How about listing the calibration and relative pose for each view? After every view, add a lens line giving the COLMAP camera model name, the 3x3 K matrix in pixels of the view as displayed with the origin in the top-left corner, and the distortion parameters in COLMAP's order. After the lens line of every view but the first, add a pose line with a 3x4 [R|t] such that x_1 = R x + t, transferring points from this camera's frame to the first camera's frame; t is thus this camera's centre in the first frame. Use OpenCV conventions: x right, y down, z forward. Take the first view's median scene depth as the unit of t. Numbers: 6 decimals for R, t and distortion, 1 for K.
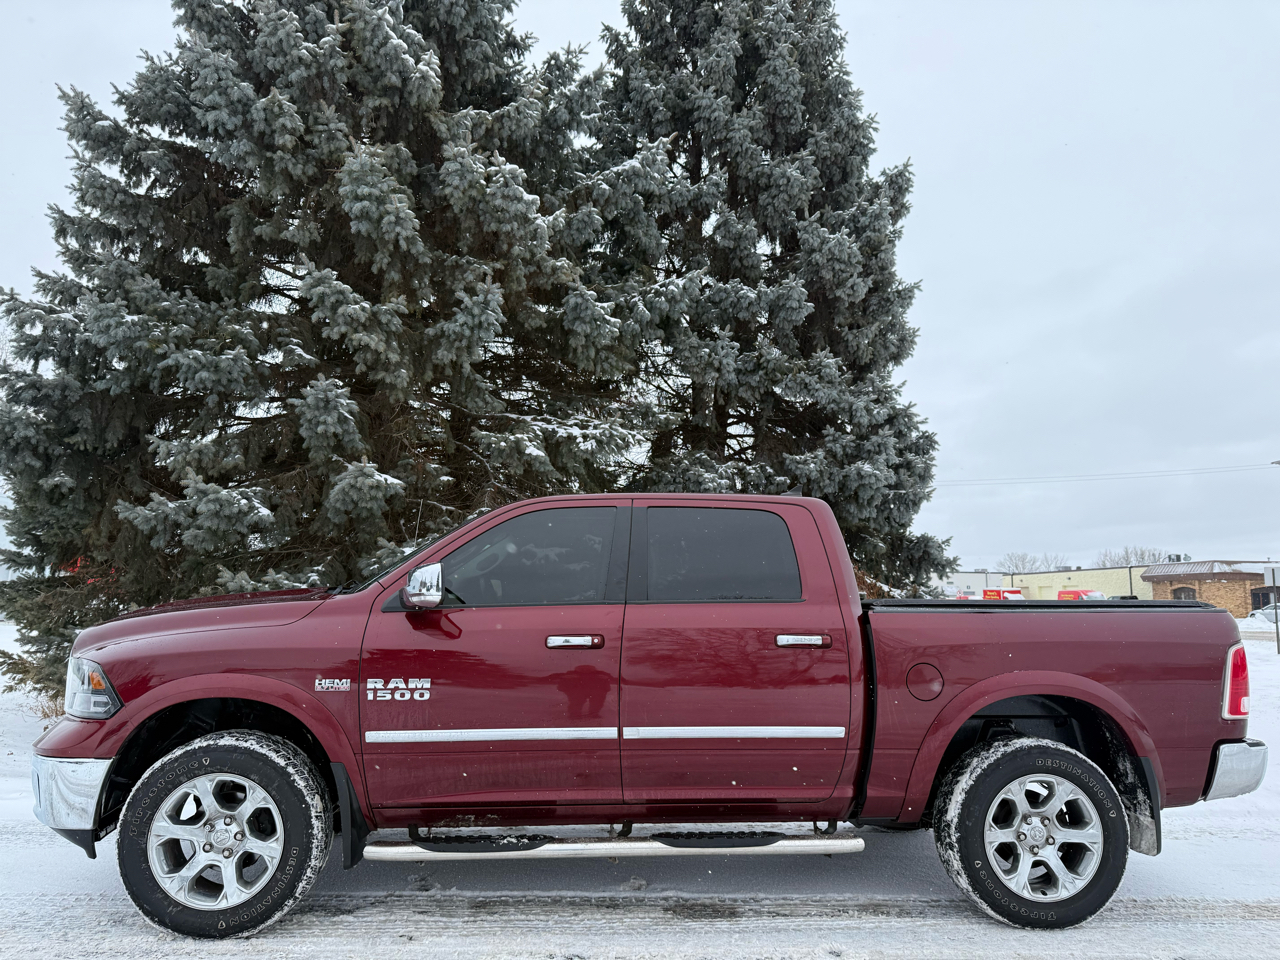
lens RADIAL K [[900.2, 0, 642.0], [0, 900.2, 487.4], [0, 0, 1]] dist [0.041477, -0.054232]
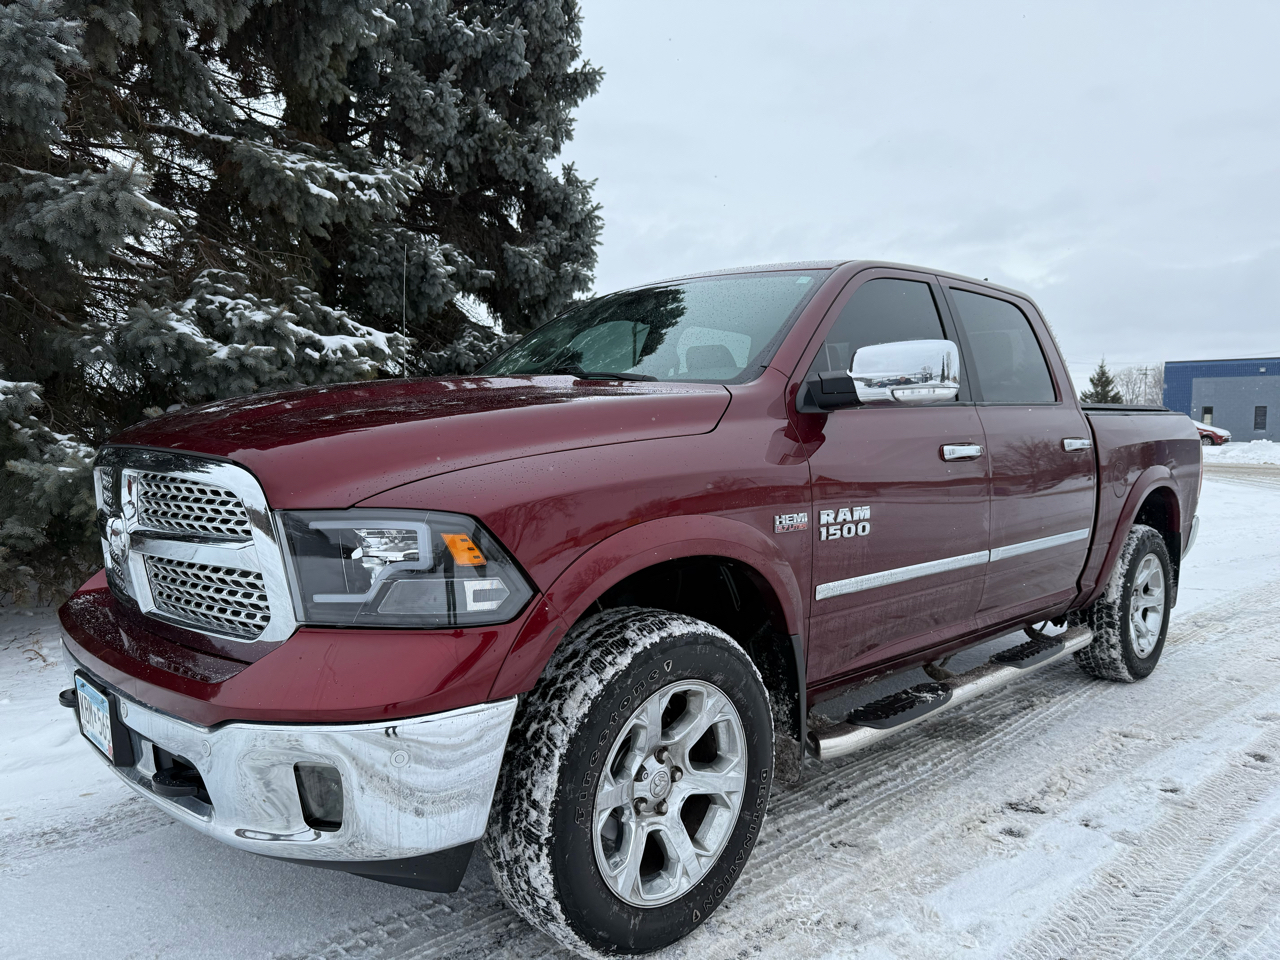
lens RADIAL K [[906.0, 0, 647.9], [0, 906.0, 502.7], [0, 0, 1]] dist [0.023067, -0.030956]
pose [[0.758229, -0.056245, 0.649558, -0.347908], [-0.084410, 0.979419, 0.183339, 0.039527], [-0.646501, -0.193842, 0.737876, 0.246517]]
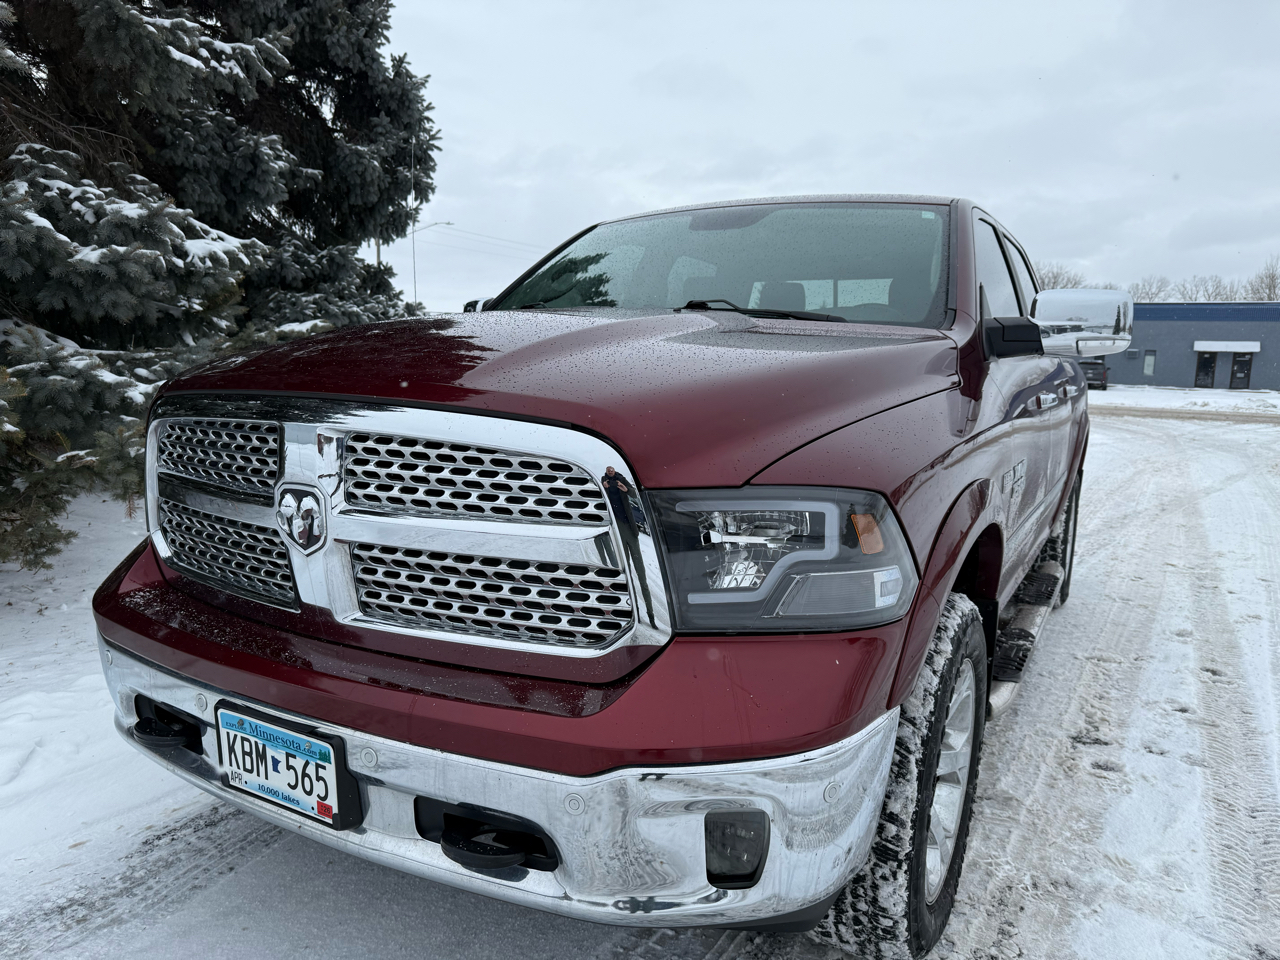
lens RADIAL K [[906.0, 0, 648.2], [0, 906.0, 491.8], [0, 0, 1]] dist [0.023067, -0.030956]
pose [[0.540758, -0.114671, 0.833325, -0.407104], [-0.133144, 0.966508, 0.219397, 0.051293], [-0.830574, -0.229593, 0.507379, 0.367304]]
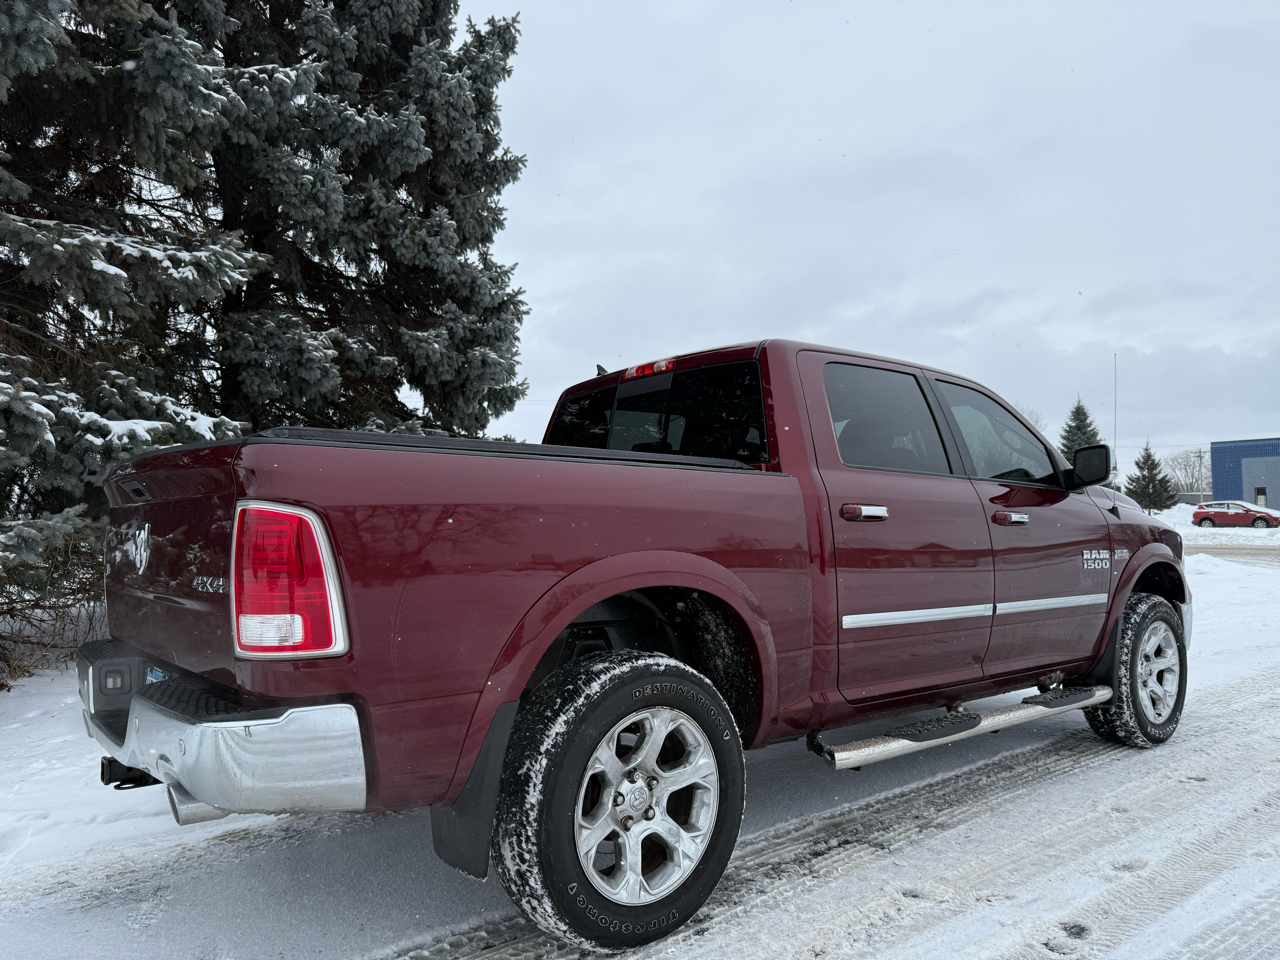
lens RADIAL K [[906.0, 0, 654.8], [0, 906.0, 491.3], [0, 0, 1]] dist [0.023067, -0.030956]
pose [[0.790833, 0.002361, 0.612027, -0.182913], [-0.057335, 0.995881, 0.070244, 0.045134], [-0.609340, -0.090642, 0.787711, 0.210635]]
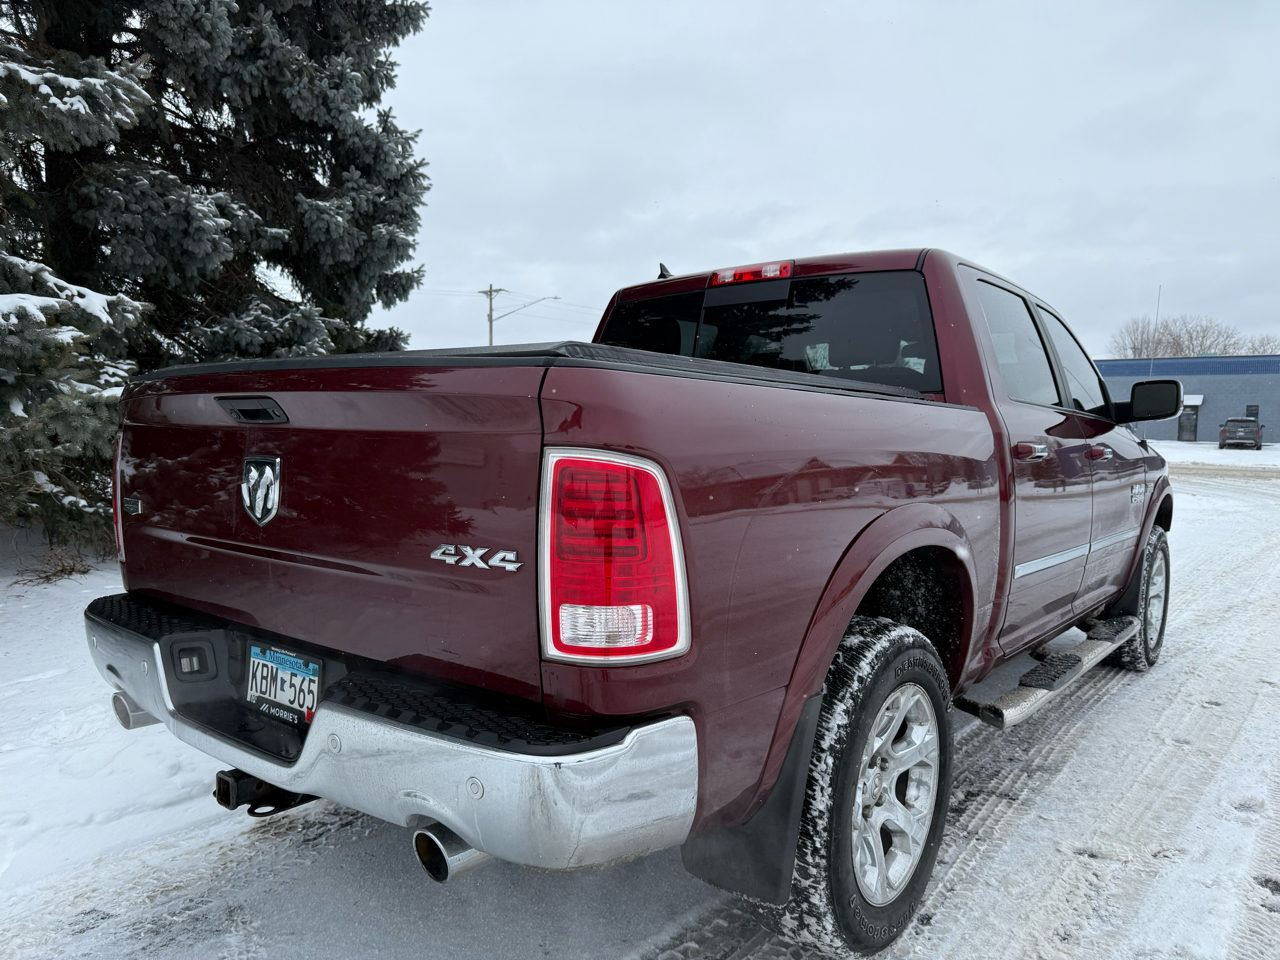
lens RADIAL K [[906.0, 0, 653.2], [0, 906.0, 486.4], [0, 0, 1]] dist [0.023067, -0.030956]
pose [[0.646875, -0.053747, 0.760700, -0.236760], [-0.105634, 0.981582, 0.159181, 0.048354], [-0.755245, -0.183326, 0.629283, 0.334442]]
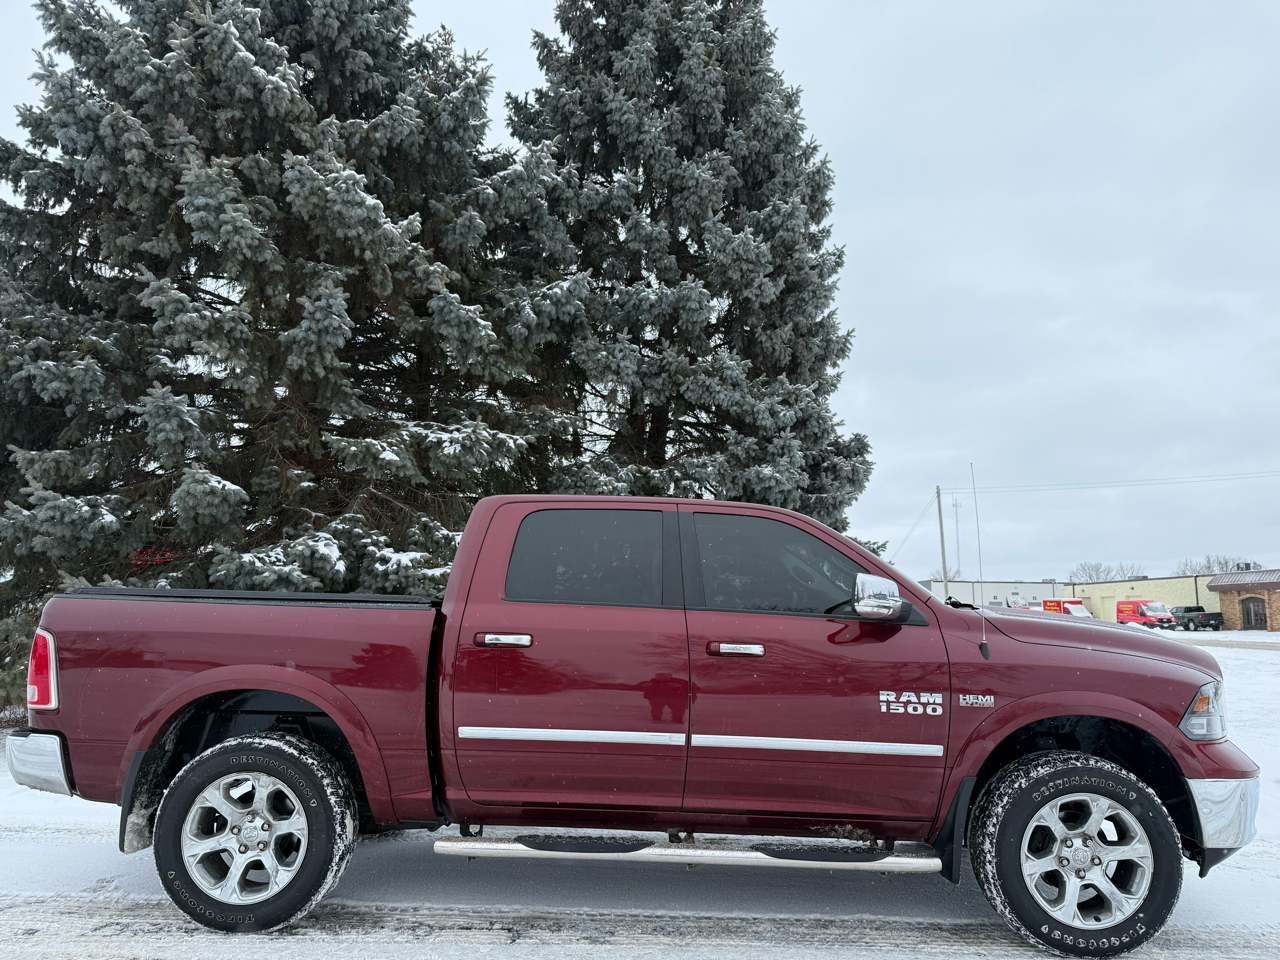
lens RADIAL K [[900.2, 0, 644.4], [0, 900.2, 488.1], [0, 0, 1]] dist [0.041477, -0.054232]
pose [[0.997507, -0.007753, -0.070140, 0.202072], [0.007025, 0.999919, -0.010623, 0.006839], [0.070217, 0.010104, 0.997481, 0.019819]]
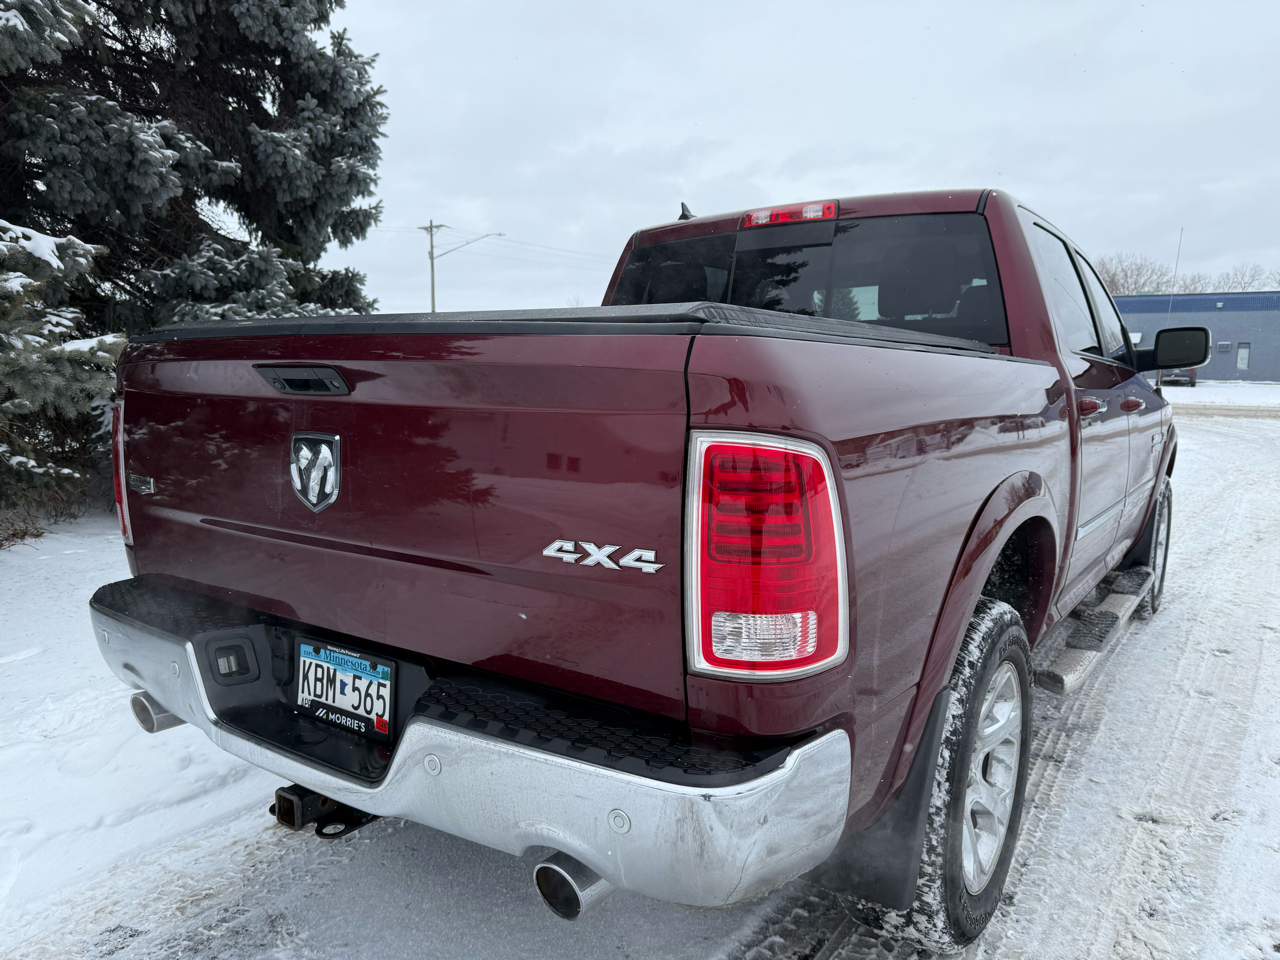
lens RADIAL K [[906.0, 0, 650.9], [0, 906.0, 488.7], [0, 0, 1]] dist [0.023067, -0.030956]
pose [[0.600958, -0.114183, 0.791083, -0.240297], [-0.104314, 0.970074, 0.219262, 0.048255], [-0.792444, -0.214288, 0.571062, 0.375888]]
